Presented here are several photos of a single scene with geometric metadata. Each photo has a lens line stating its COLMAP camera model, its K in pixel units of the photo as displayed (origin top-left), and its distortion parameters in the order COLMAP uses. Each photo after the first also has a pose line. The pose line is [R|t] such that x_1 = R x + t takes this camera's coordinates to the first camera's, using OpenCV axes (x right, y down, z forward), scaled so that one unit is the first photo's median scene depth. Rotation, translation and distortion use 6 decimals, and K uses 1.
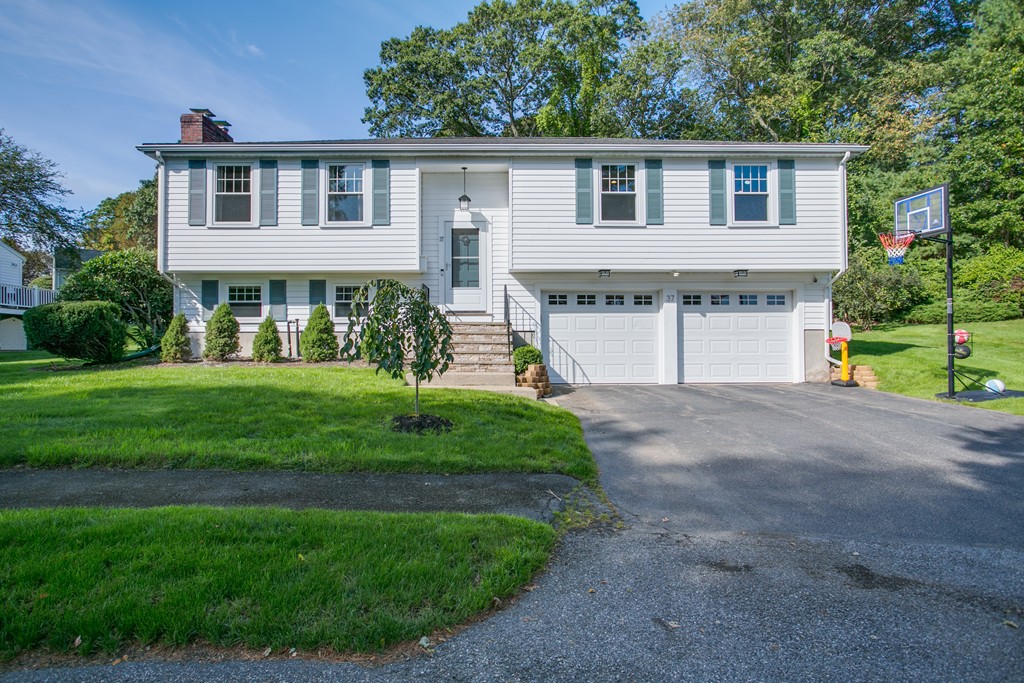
lens RADIAL K [[528.5, 0, 512.0], [0, 528.5, 341.5], [0, 0, 1]] dist [-0.032396, 0.000368]
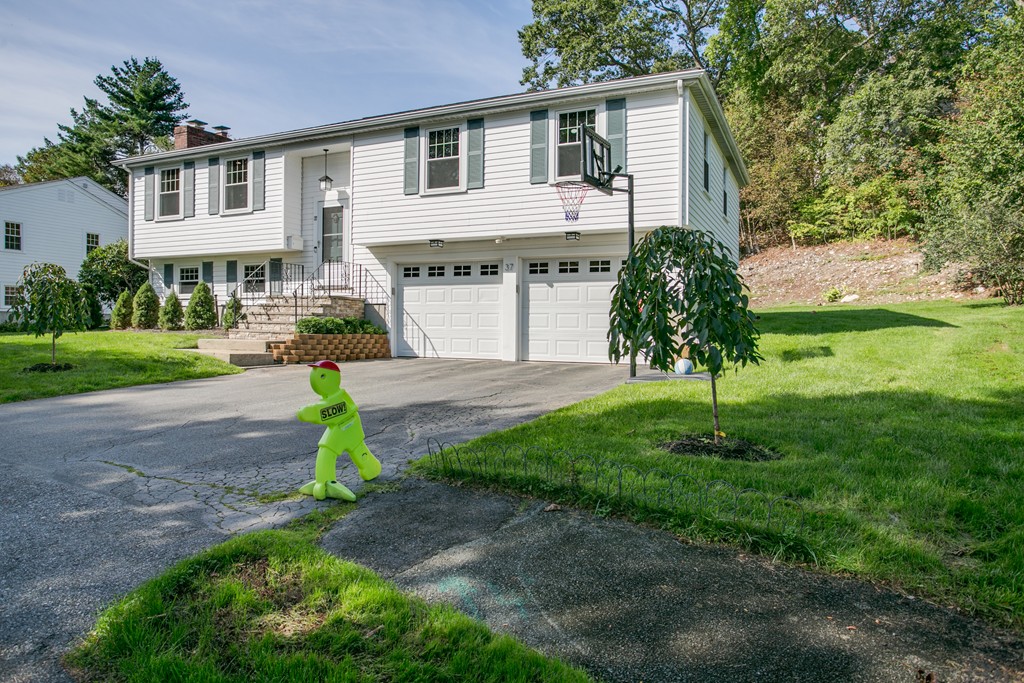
lens RADIAL K [[638.6, 0, 513.1], [0, 638.6, 325.4], [0, 0, 1]] dist [-0.050078, 0.000866]
pose [[0.906181, 0.009846, -0.422775, 0.767393], [-0.002667, 0.999842, 0.017569, -0.001300], [0.422881, -0.014793, 0.906064, 0.005590]]
